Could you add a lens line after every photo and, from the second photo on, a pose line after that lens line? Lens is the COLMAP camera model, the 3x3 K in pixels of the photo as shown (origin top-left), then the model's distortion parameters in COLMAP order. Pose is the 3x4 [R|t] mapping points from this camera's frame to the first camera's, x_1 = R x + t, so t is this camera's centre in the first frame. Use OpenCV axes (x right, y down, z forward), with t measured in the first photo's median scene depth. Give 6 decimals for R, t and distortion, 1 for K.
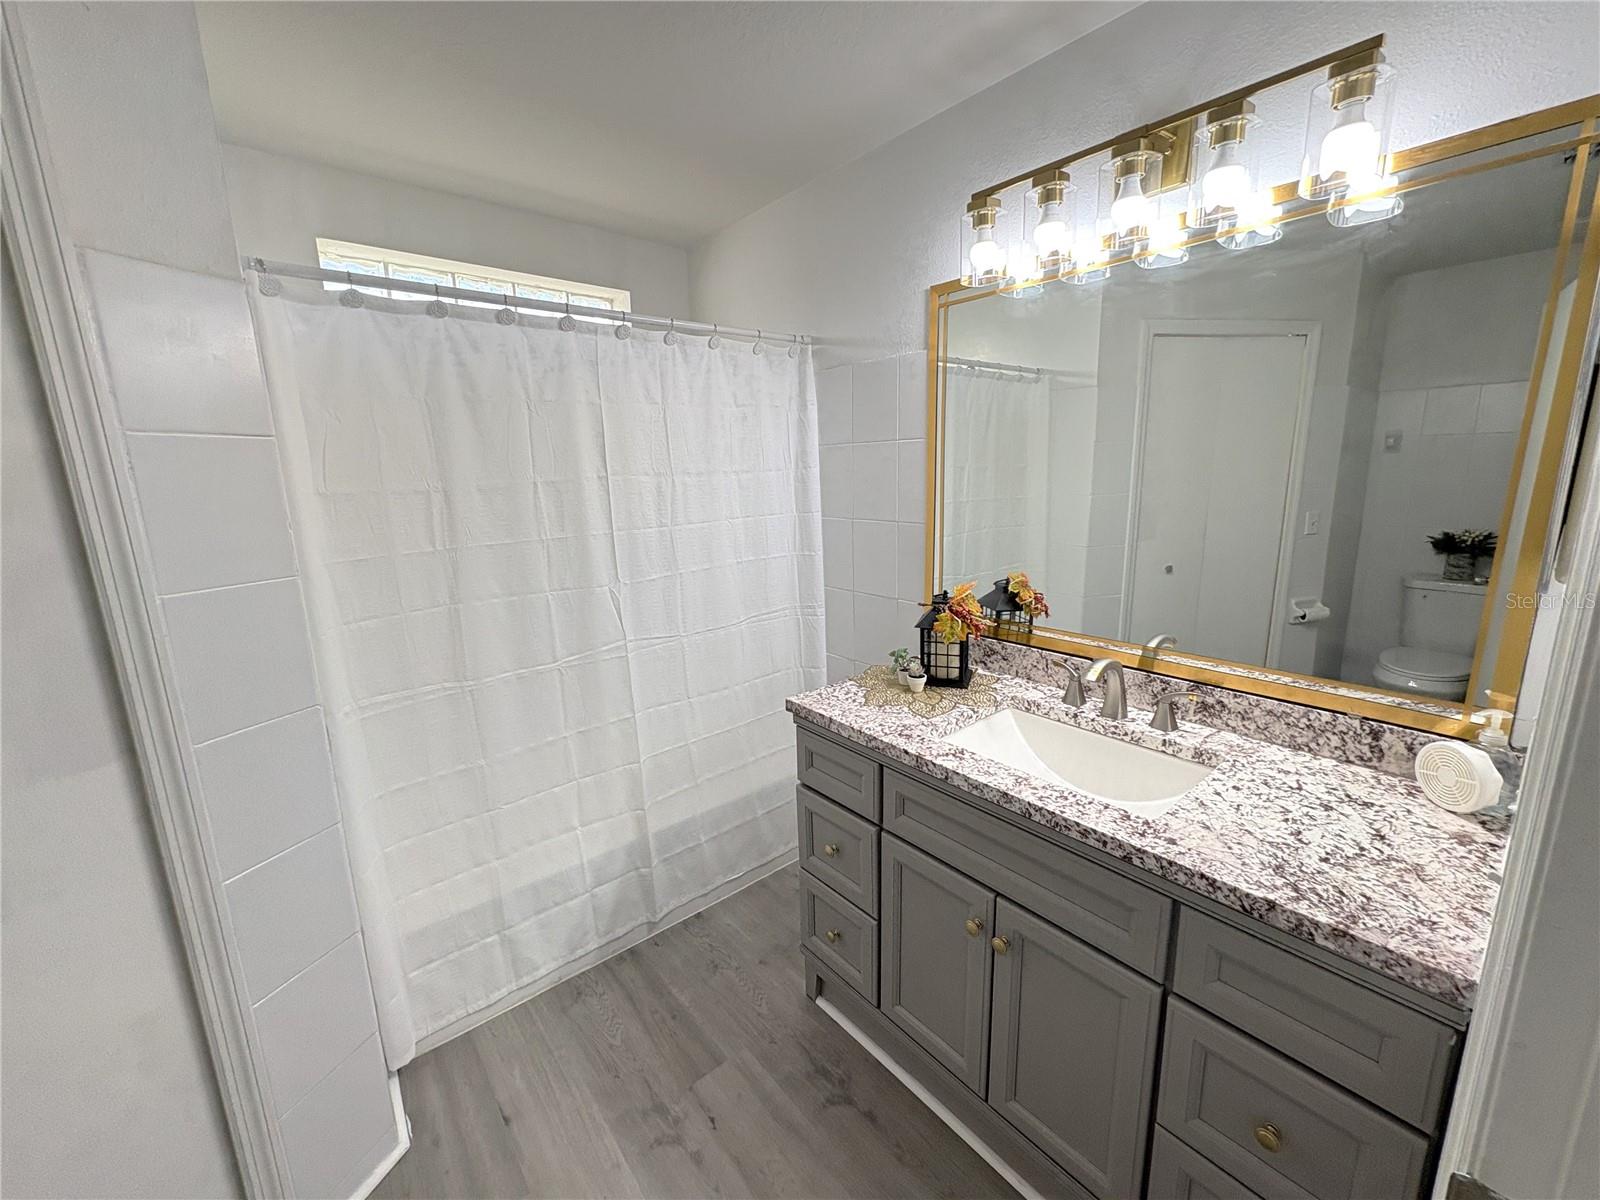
lens RADIAL K [[635.6, 0, 797.3], [0, 635.6, 599.4], [0, 0, 1]] dist [0.000323, 0.000034]
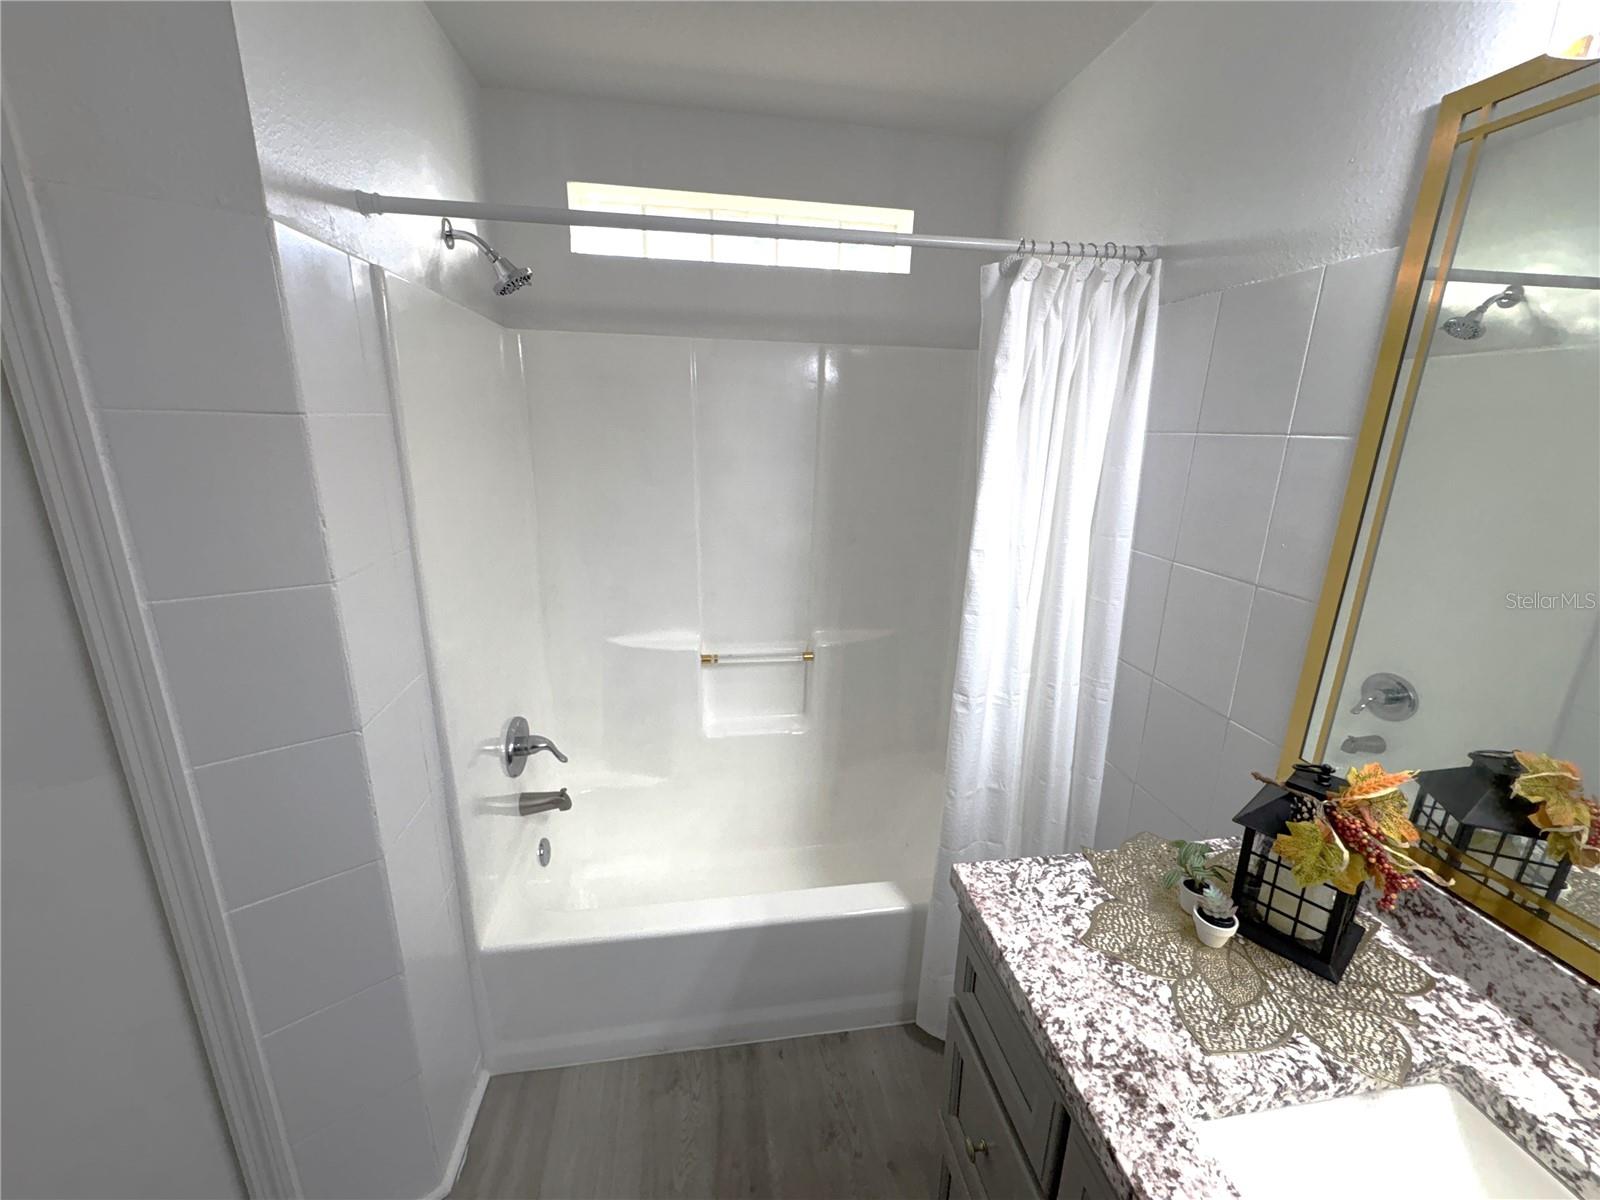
lens RADIAL K [[635.6, 0, 801.3], [0, 635.6, 599.5], [0, 0, 1]] dist [0.000323, 0.000034]
pose [[0.858741, 0.176450, -0.481070, 0.116864], [-0.143803, 0.984099, 0.104258, -0.149162], [0.491817, -0.020351, 0.870461, 0.453055]]
